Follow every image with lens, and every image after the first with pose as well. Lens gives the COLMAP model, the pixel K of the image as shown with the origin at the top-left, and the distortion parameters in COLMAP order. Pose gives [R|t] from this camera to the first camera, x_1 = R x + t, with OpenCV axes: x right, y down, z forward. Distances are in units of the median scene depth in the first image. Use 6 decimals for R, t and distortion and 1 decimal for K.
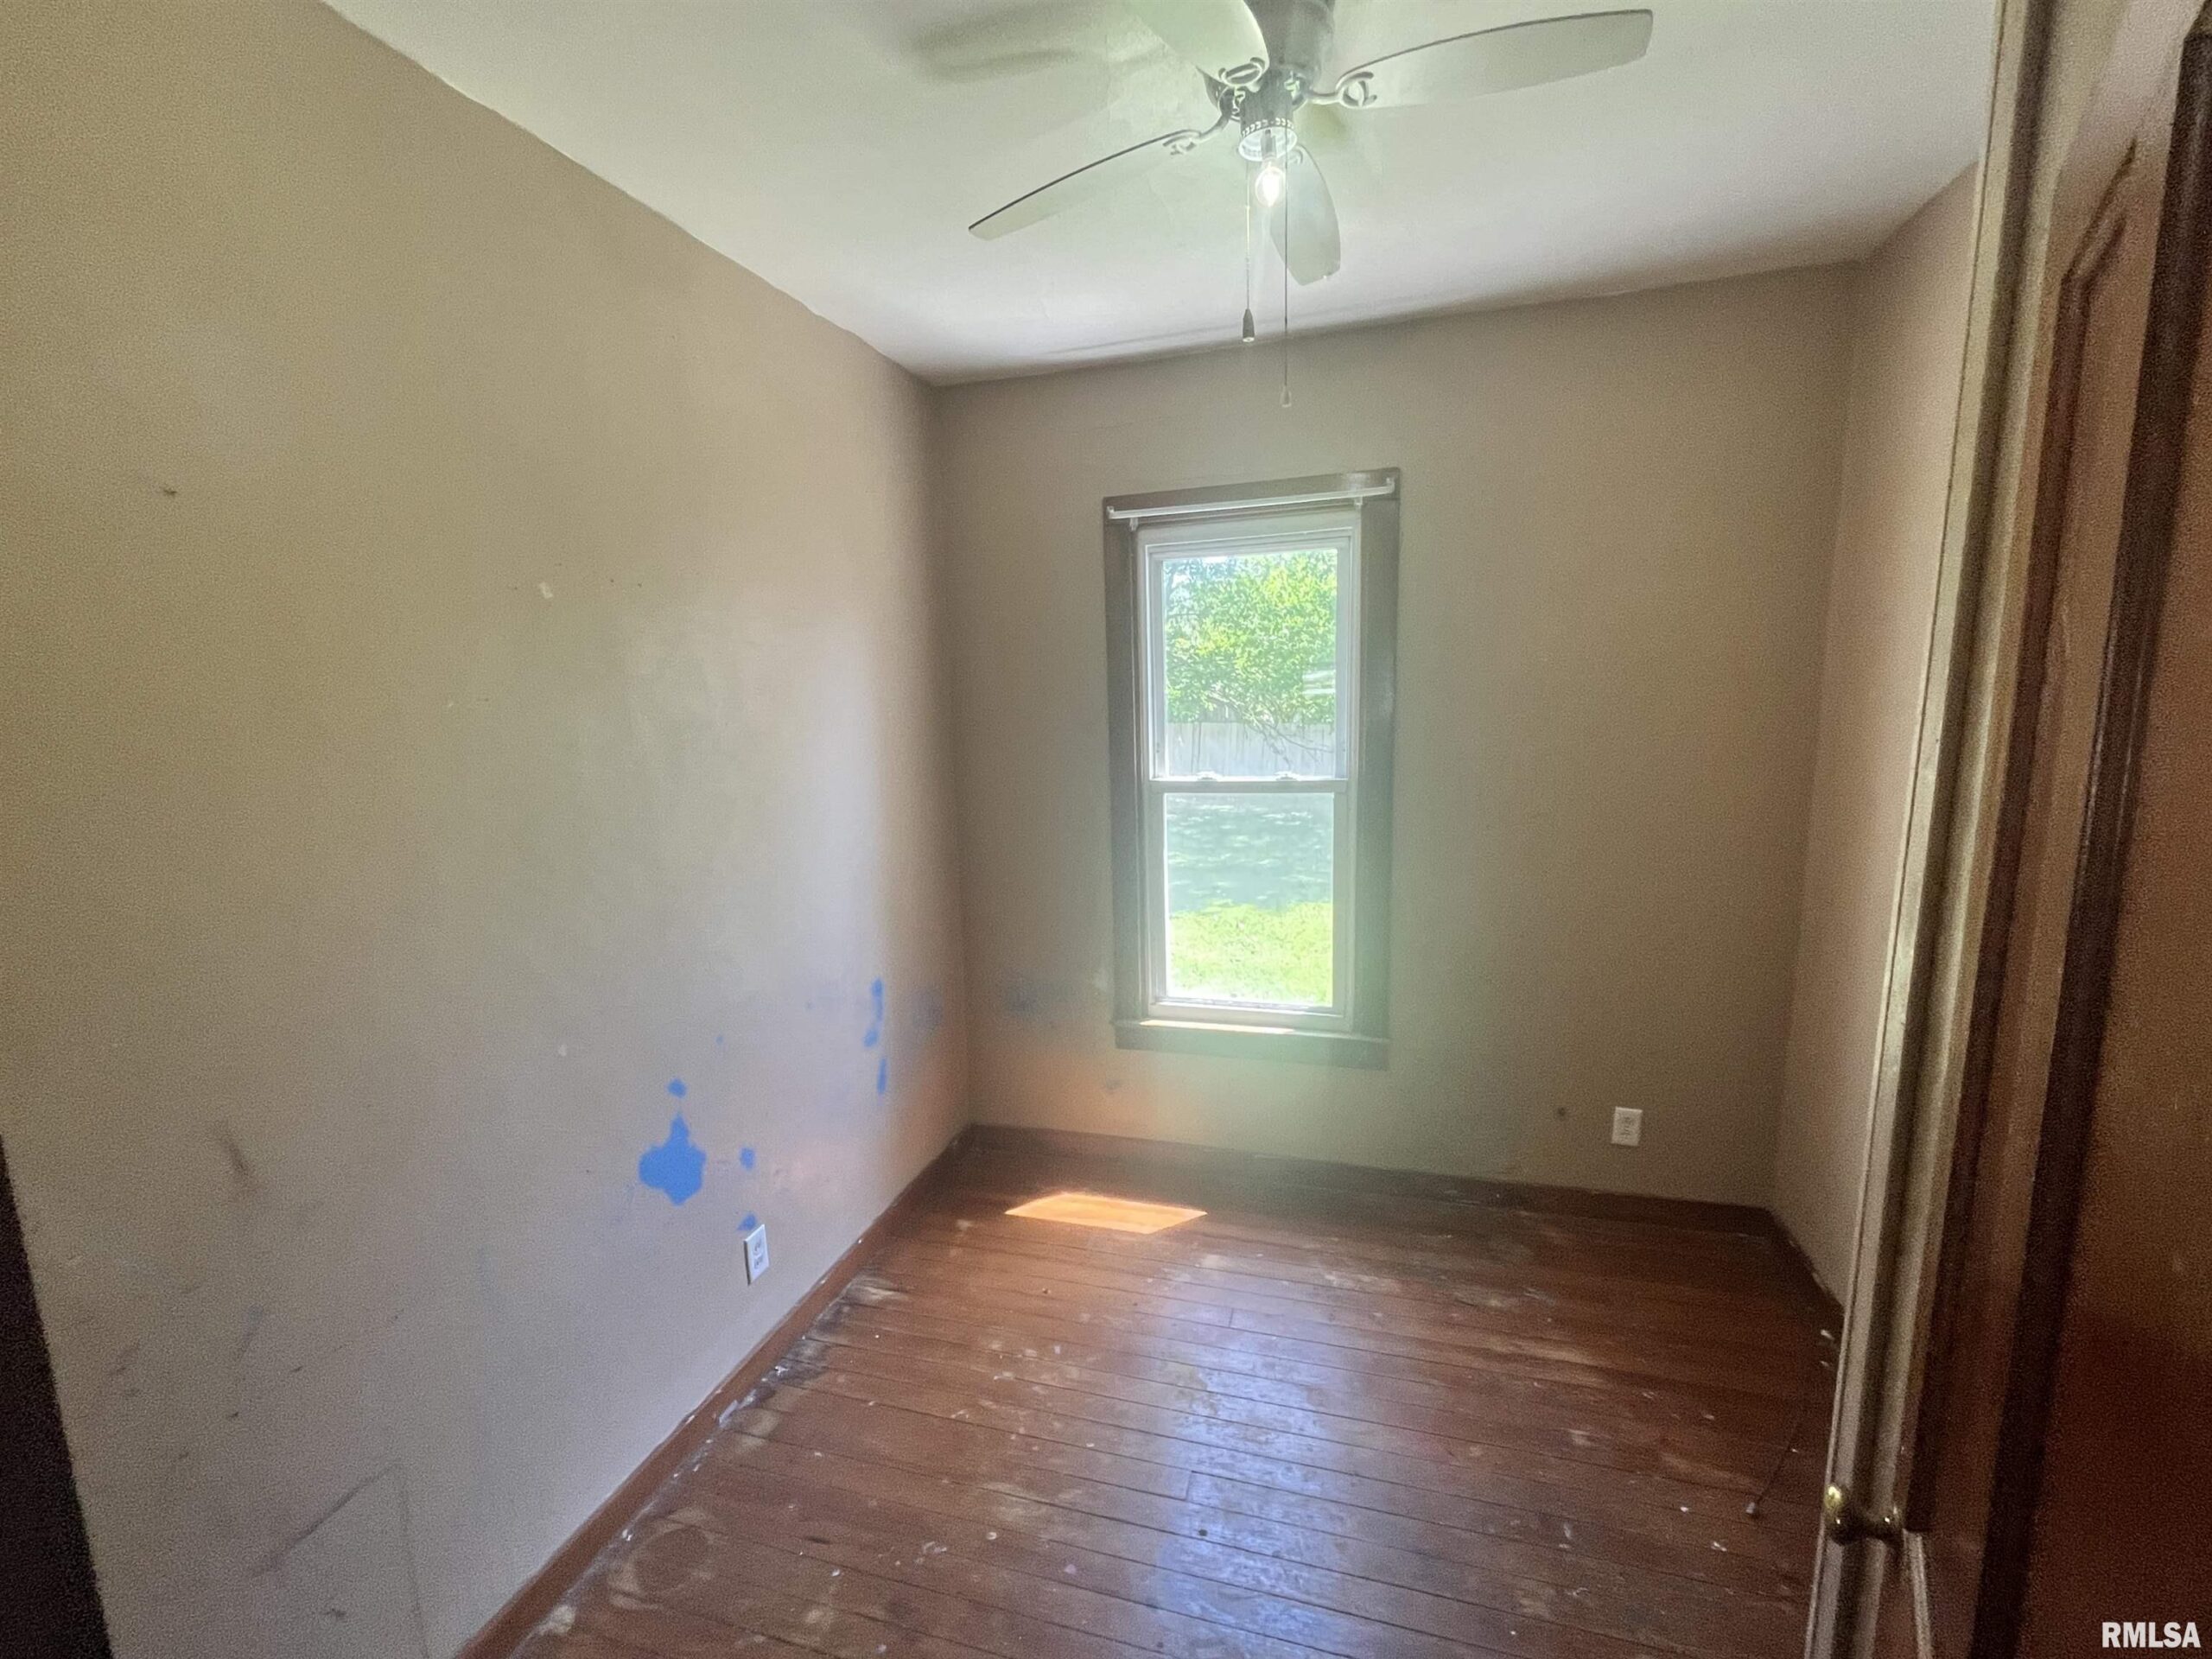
lens RADIAL K [[960.7, 0, 1102.7], [0, 960.7, 833.9], [0, 0, 1]] dist [-0.004099, -0.001588]
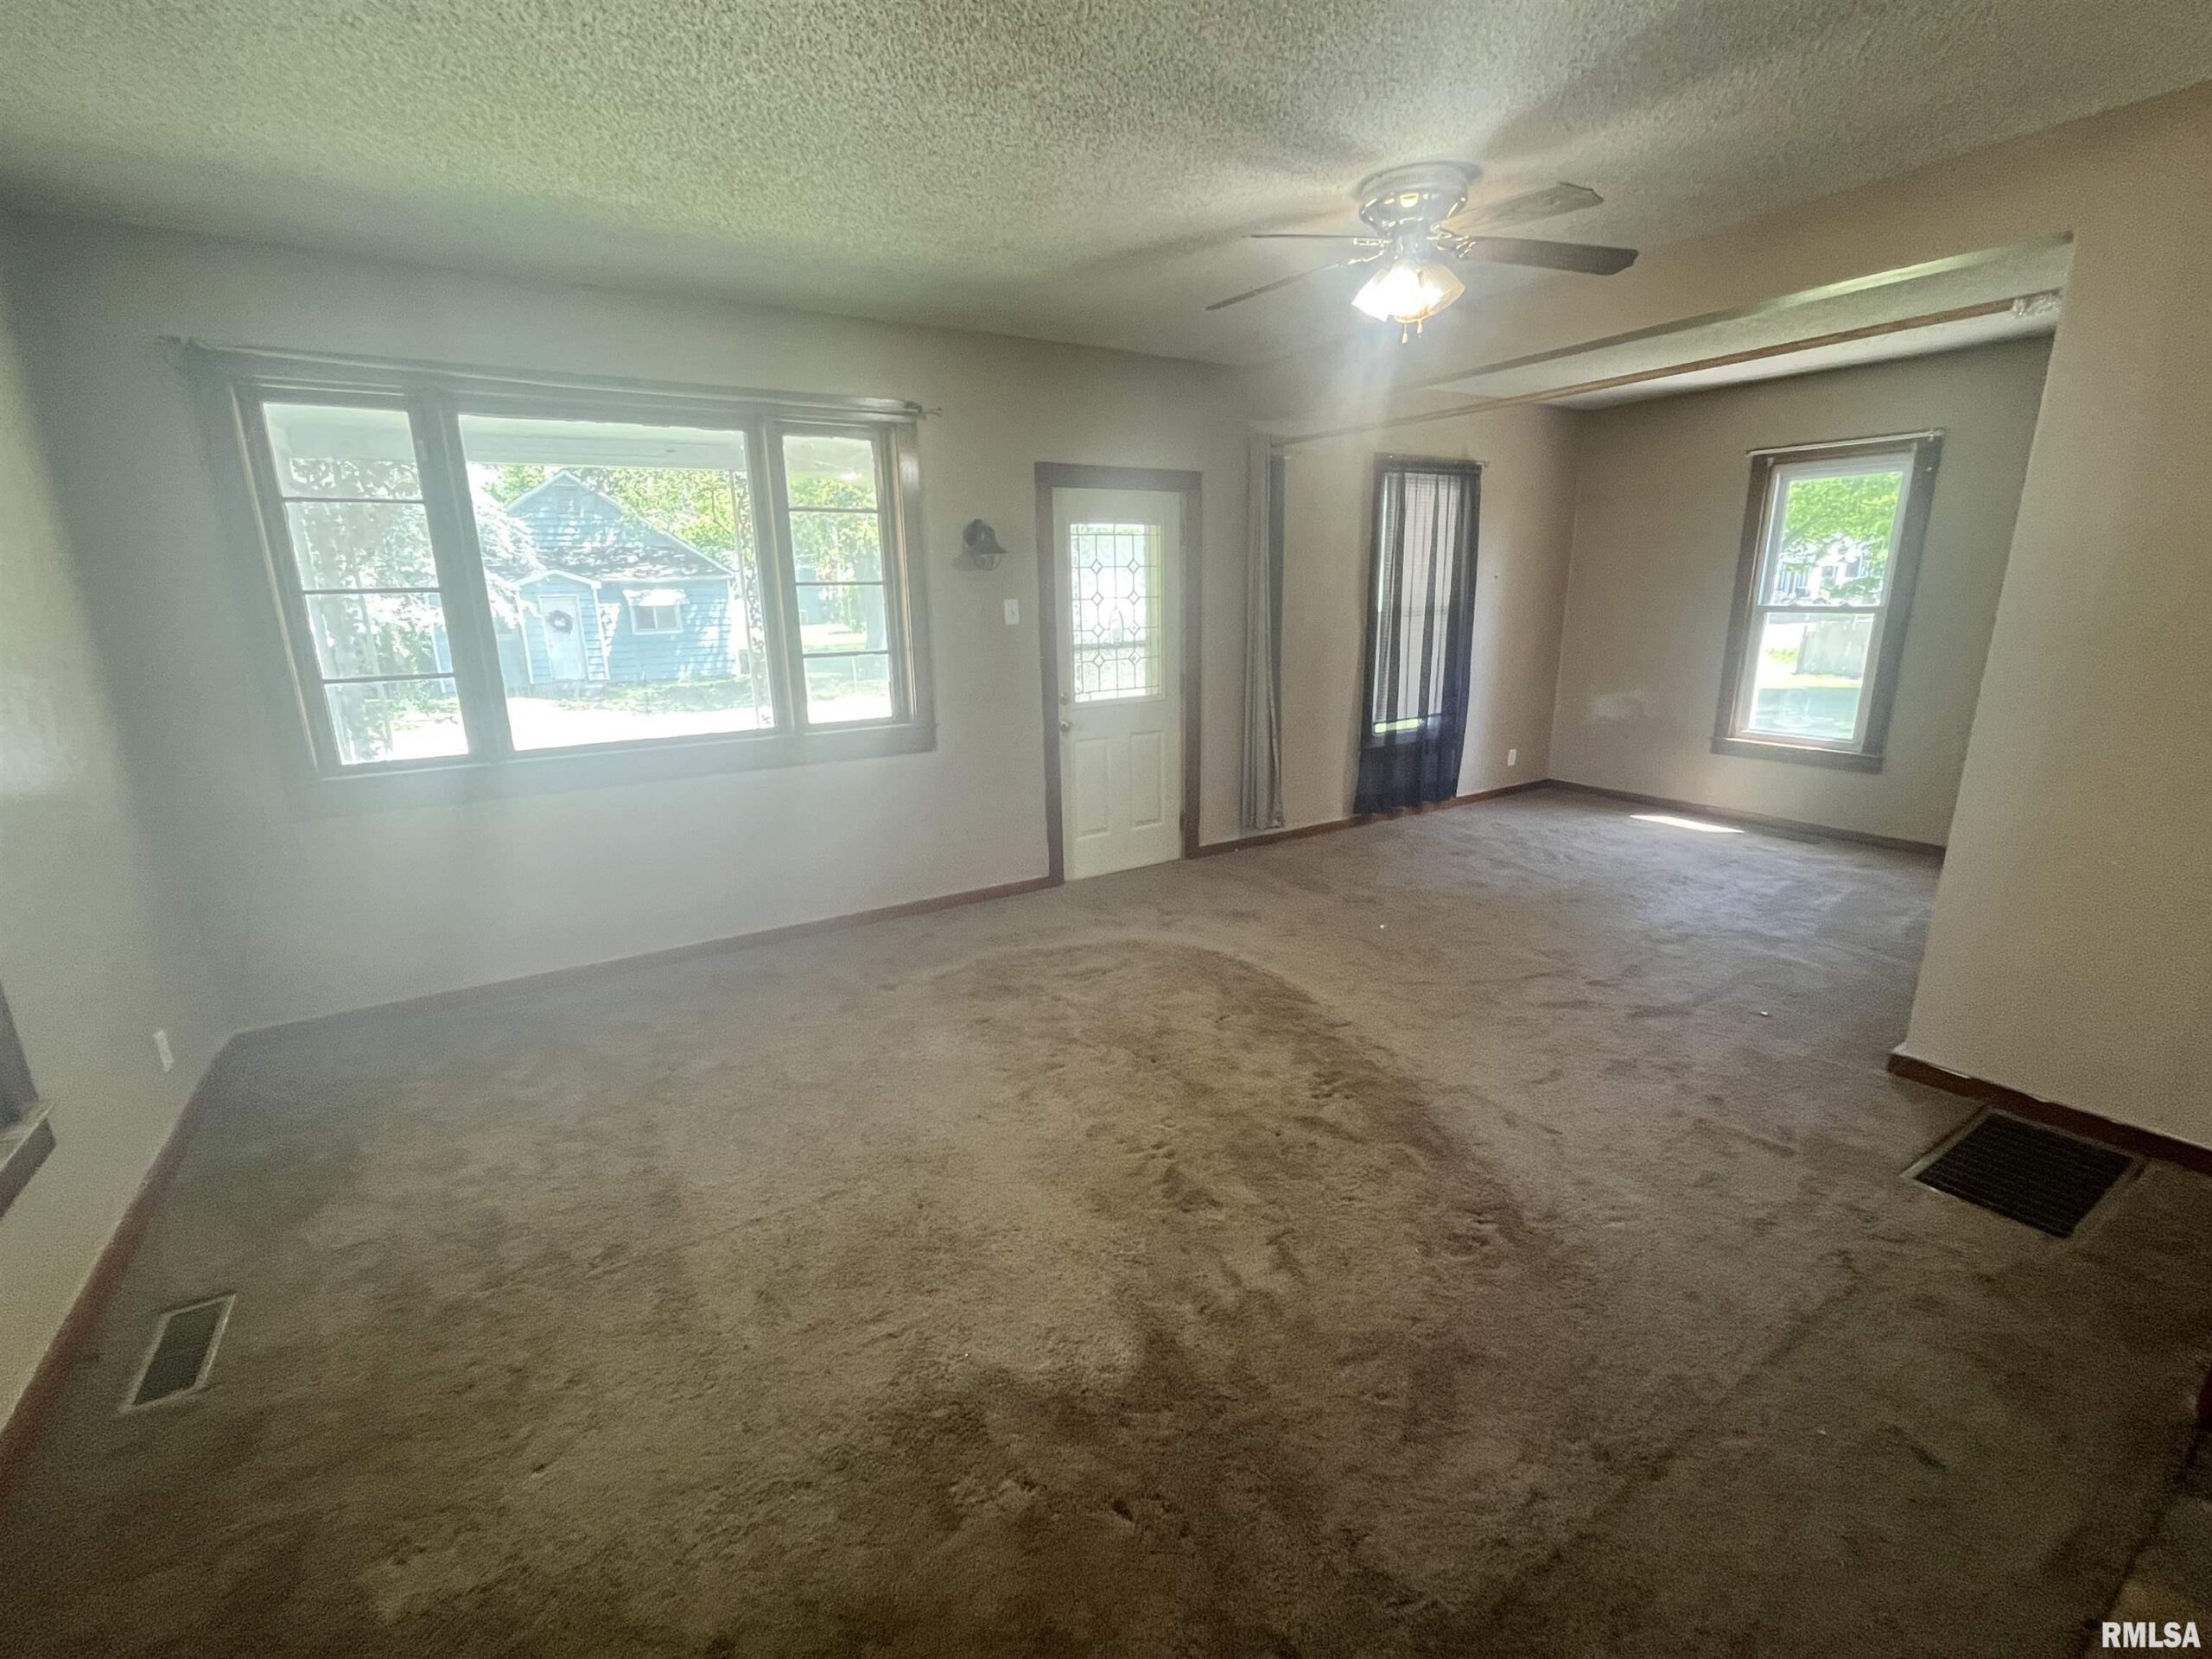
lens RADIAL K [[960.7, 0, 1093.8], [0, 960.7, 832.0], [0, 0, 1]] dist [-0.004099, -0.001588]
pose [[0.760454, 0.171877, -0.626233, 0.318460], [-0.101863, 0.983972, 0.146367, 0.240883], [0.641353, -0.047516, 0.765773, -1.291879]]
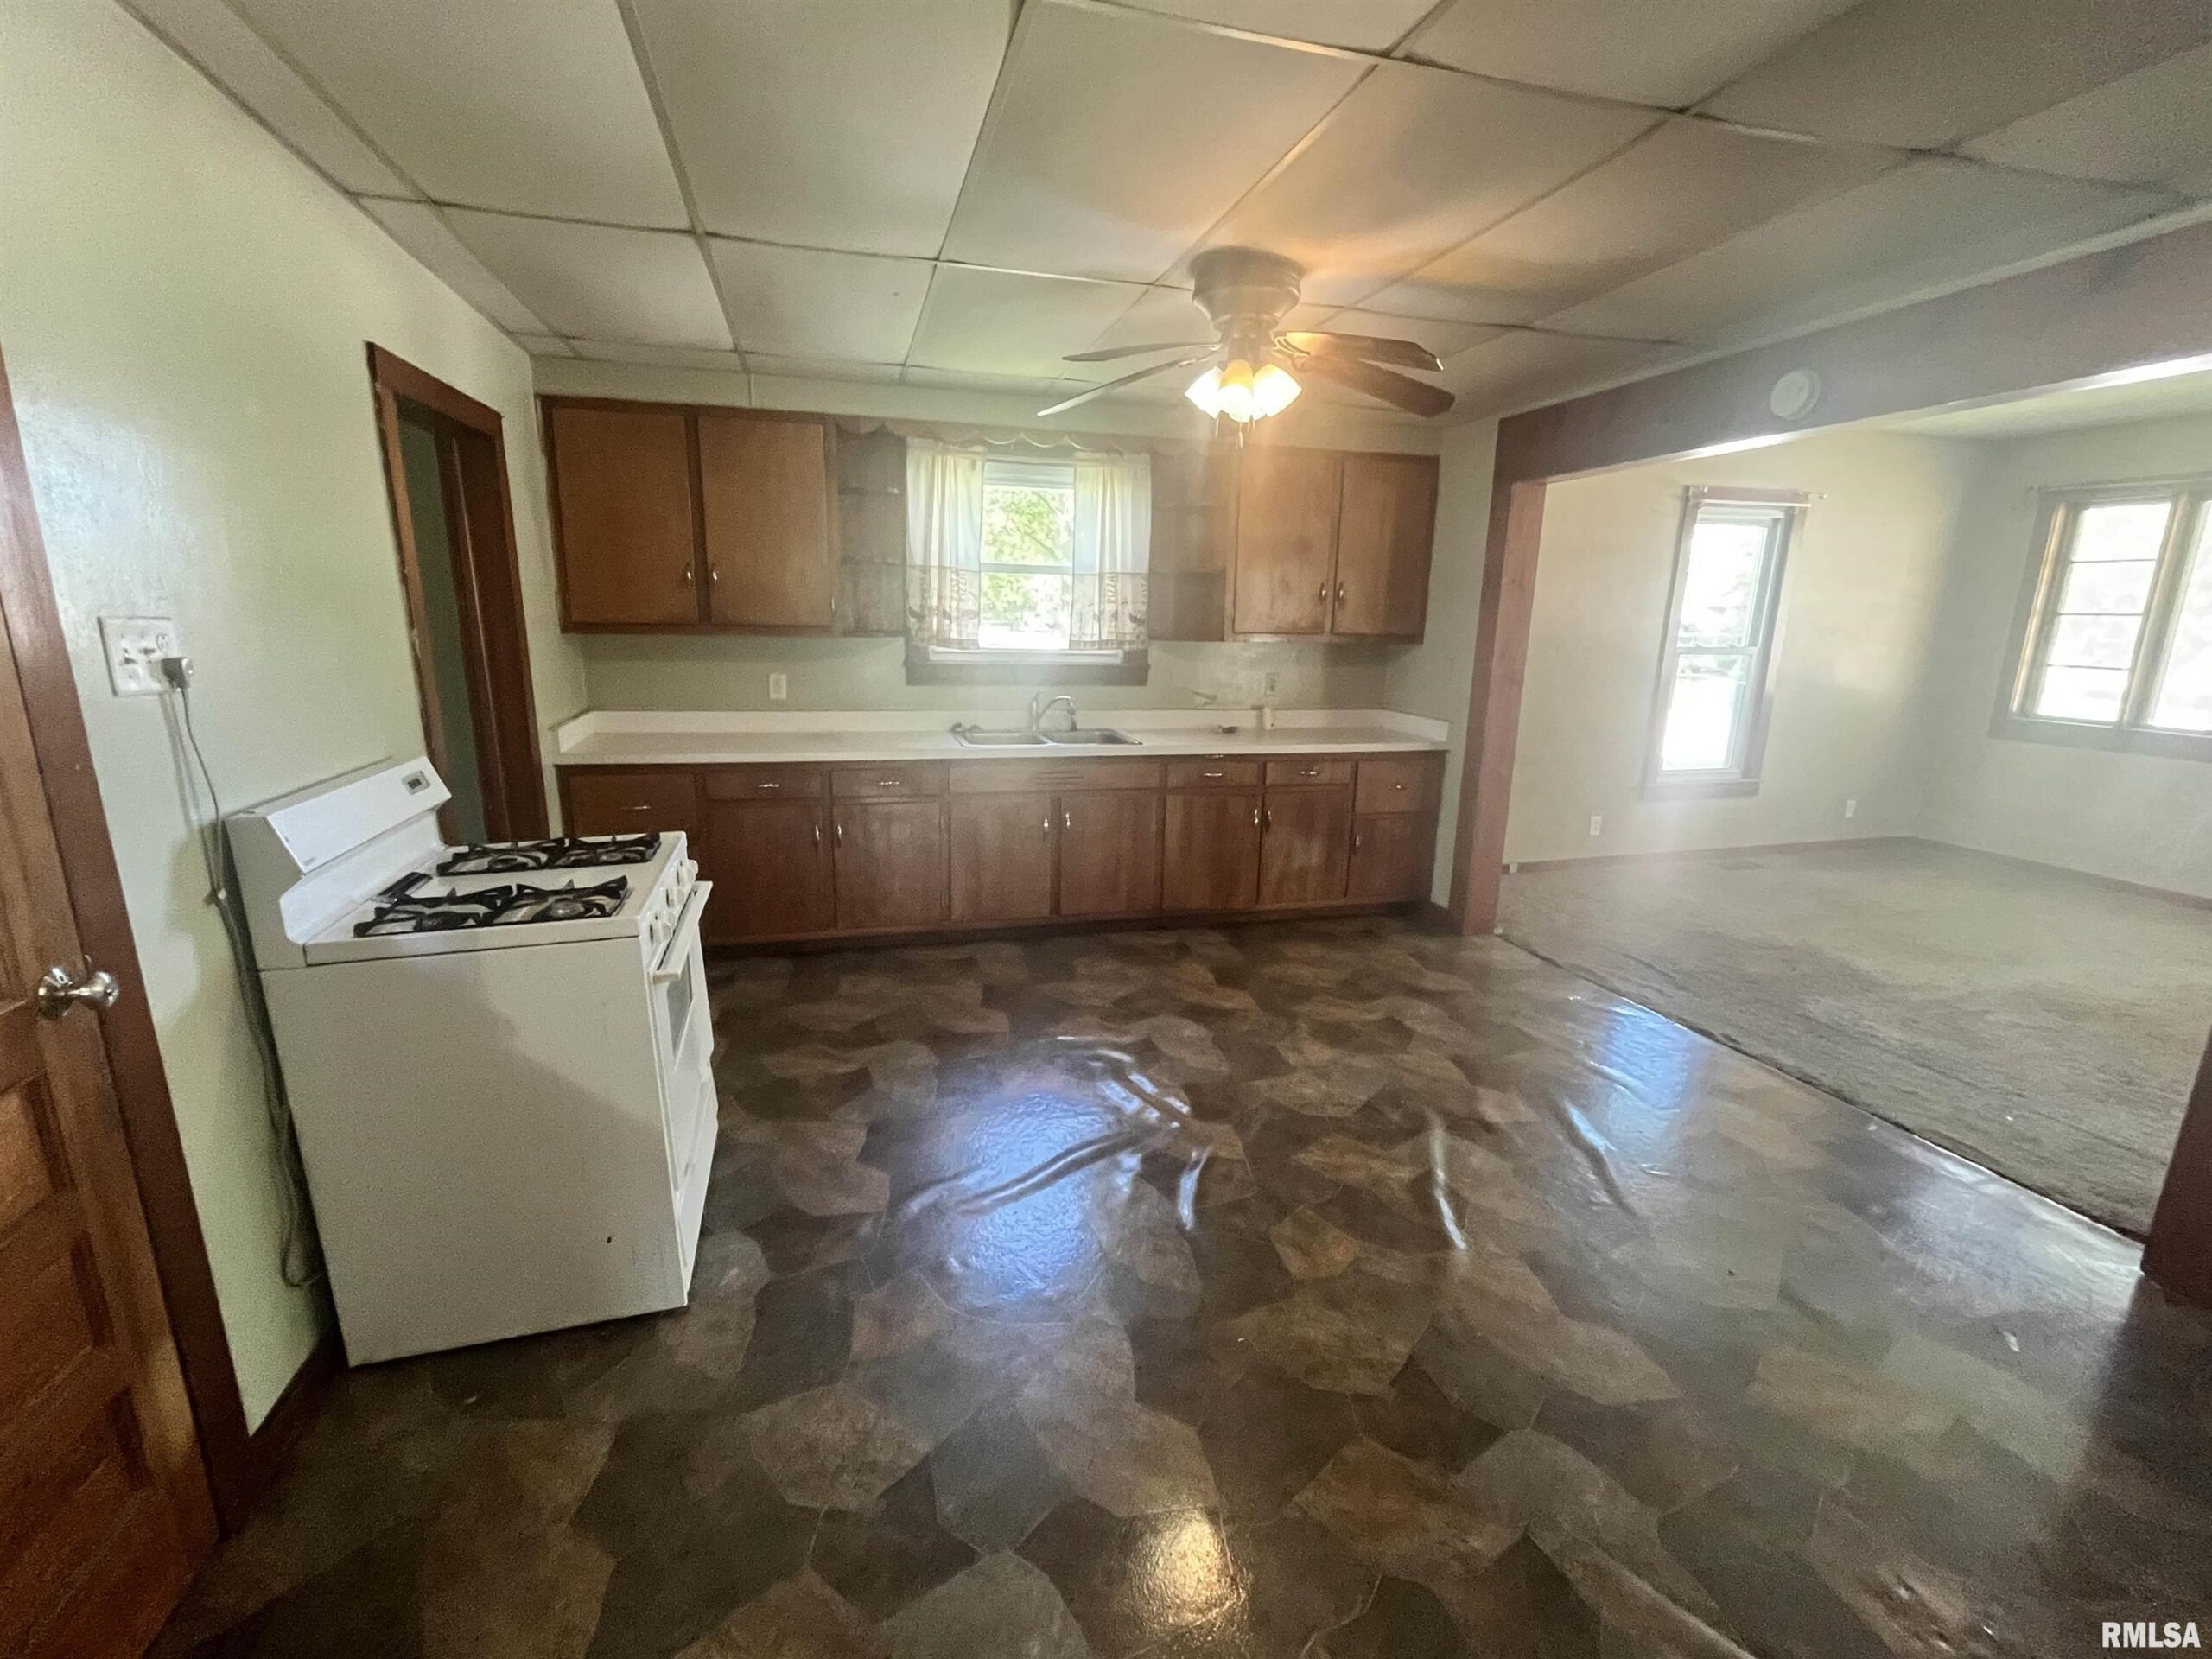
lens RADIAL K [[960.7, 0, 1085.7], [0, 960.7, 843.8], [0, 0, 1]] dist [-0.004099, -0.001588]
pose [[-0.835978, 0.142145, -0.530034, 1.615334], [-0.078474, 0.924977, 0.371832, 0.089490], [0.543123, 0.352437, -0.762106, -0.456122]]
